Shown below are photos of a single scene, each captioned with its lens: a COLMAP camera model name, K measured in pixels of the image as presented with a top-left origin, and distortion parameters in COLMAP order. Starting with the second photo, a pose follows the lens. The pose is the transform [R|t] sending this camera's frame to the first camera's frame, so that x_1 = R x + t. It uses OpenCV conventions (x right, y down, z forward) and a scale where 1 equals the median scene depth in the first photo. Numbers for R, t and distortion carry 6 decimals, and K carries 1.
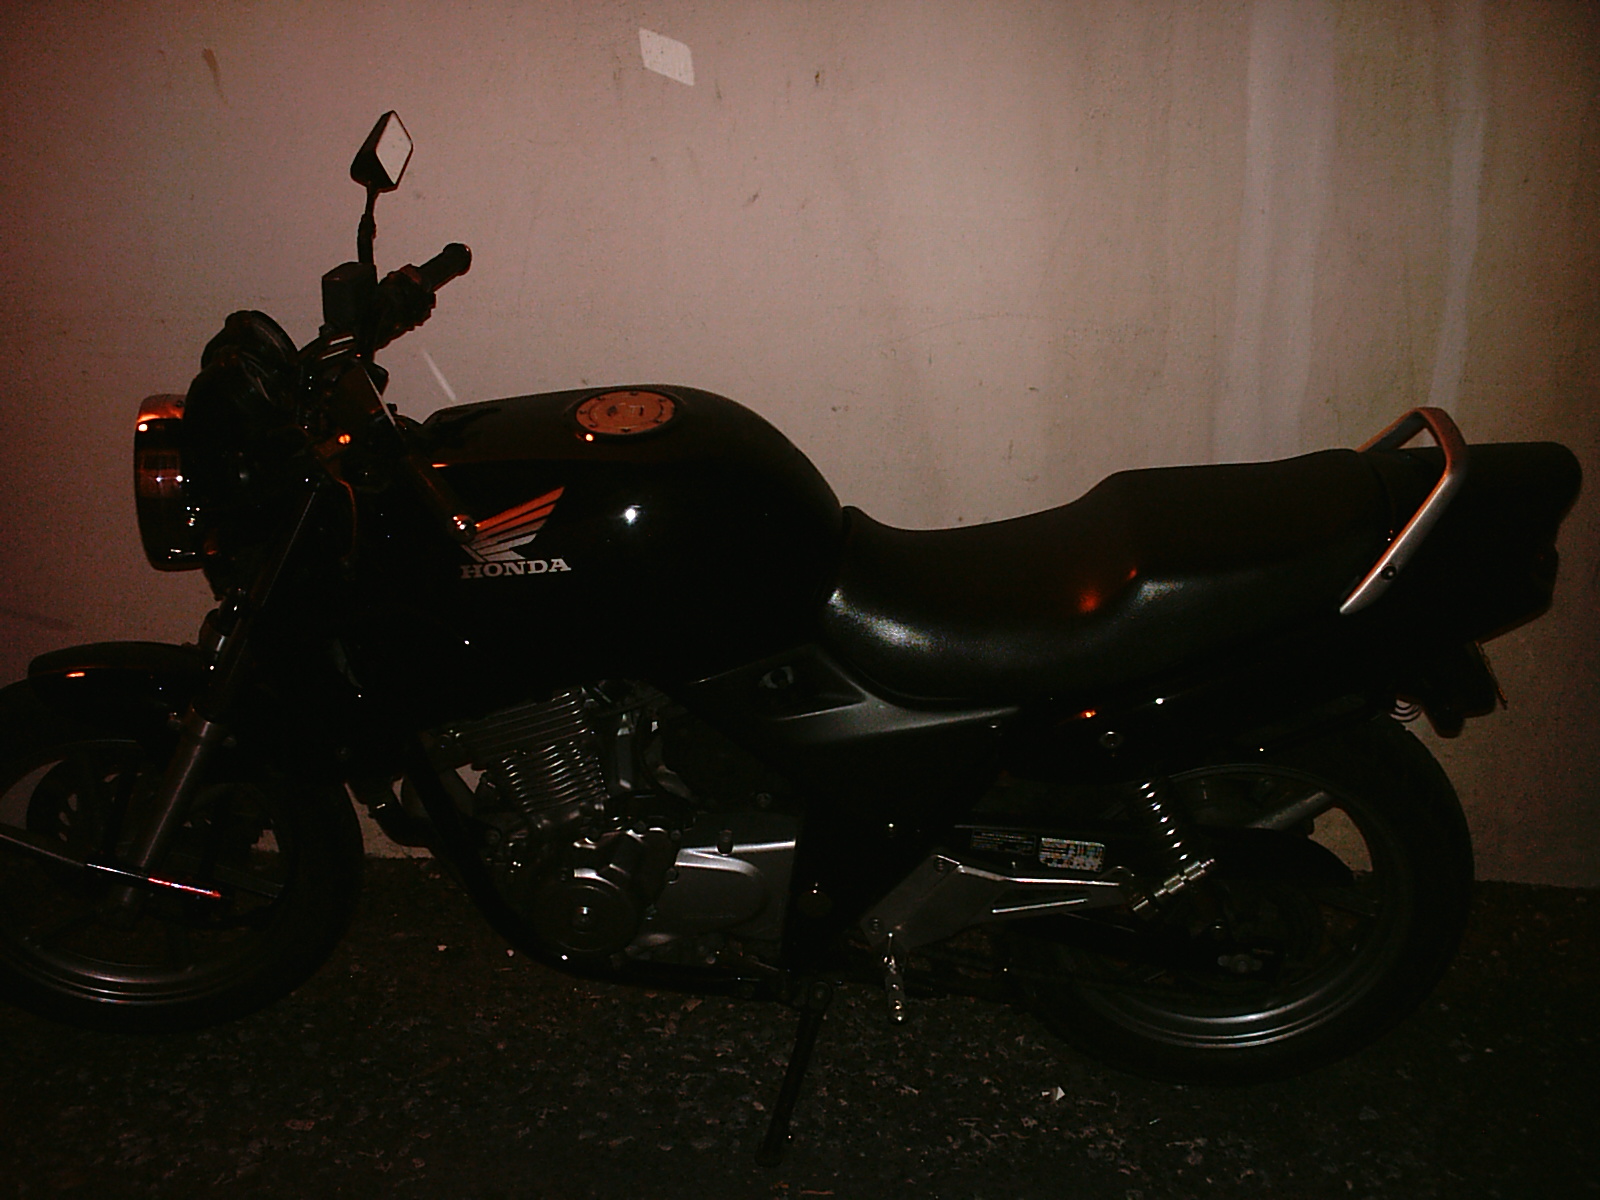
lens RADIAL K [[2202.7, 0, 800.0], [0, 2202.7, 600.0], [0, 0, 1]] dist [-0.024650, 0.104506]
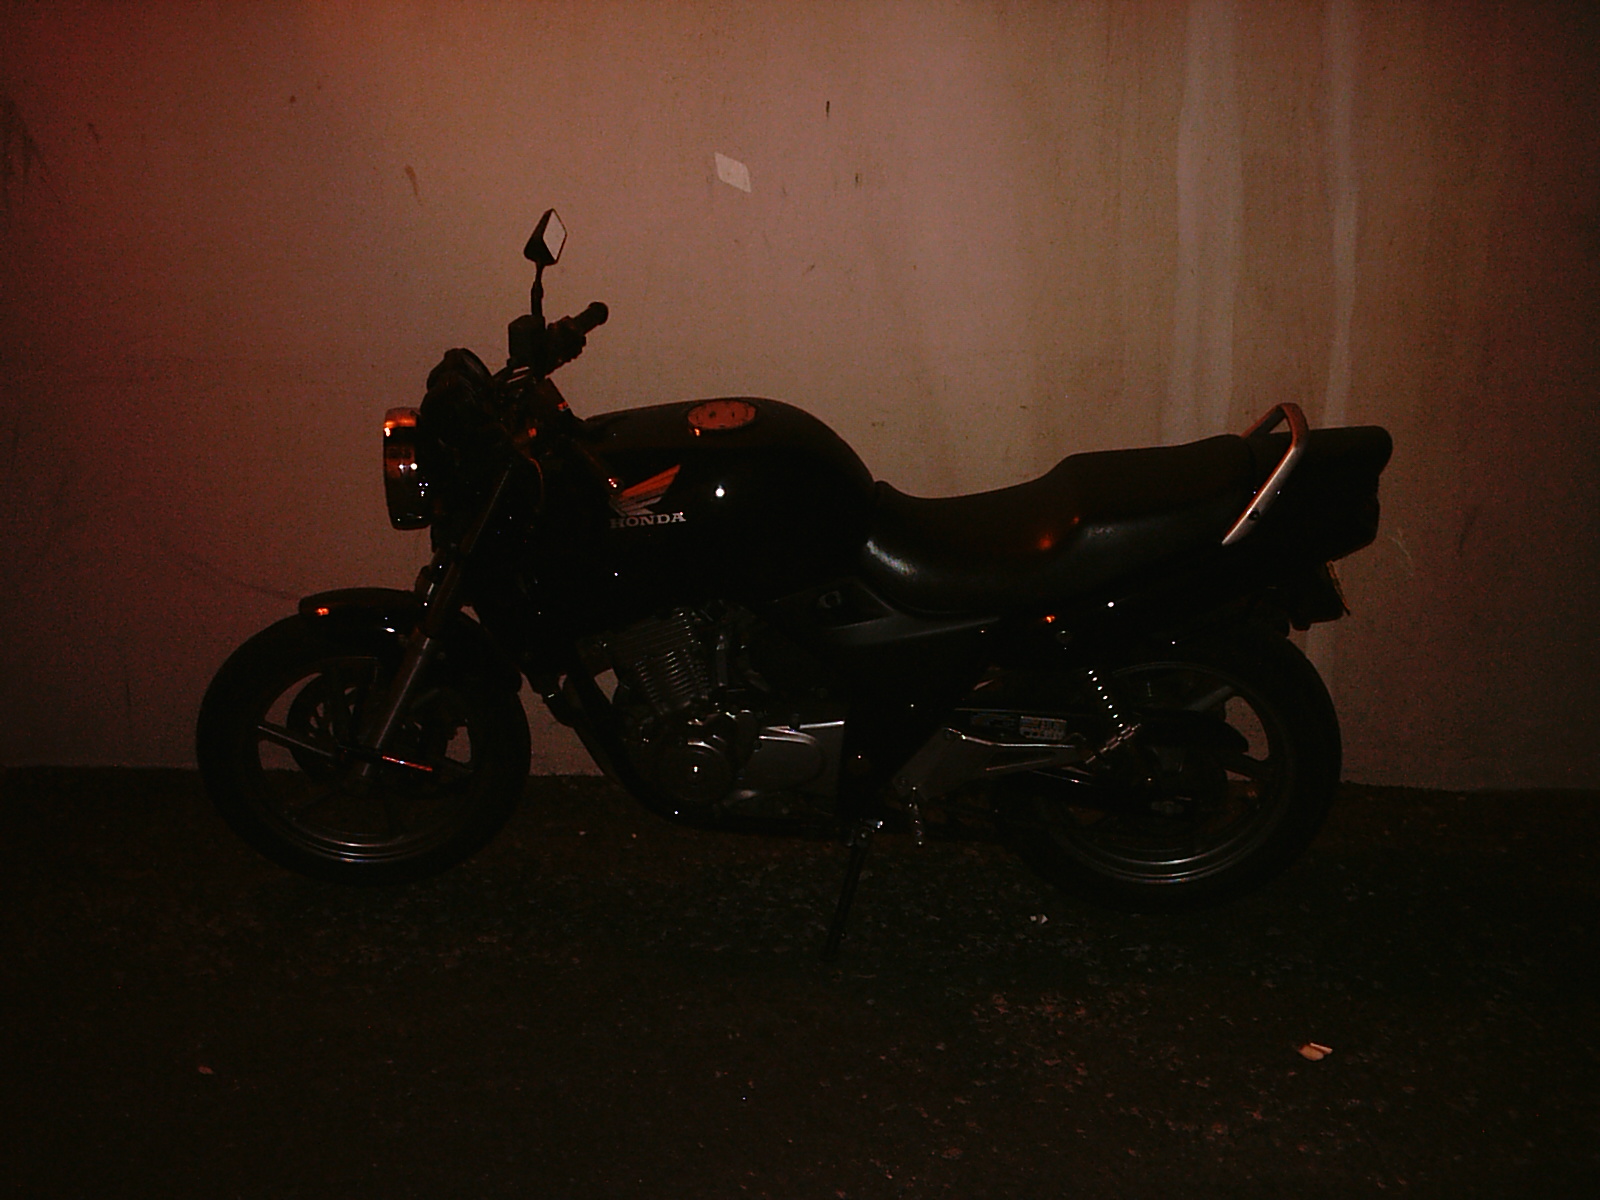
lens RADIAL K [[2495.7, 0, 800.0], [0, 2495.7, 600.0], [0, 0, 1]] dist [0.007958, -0.054747]
pose [[0.999383, -0.012500, -0.032838, 0.022595], [0.010617, 0.998324, -0.056898, 0.122940], [0.033494, 0.056514, 0.997840, -0.587943]]
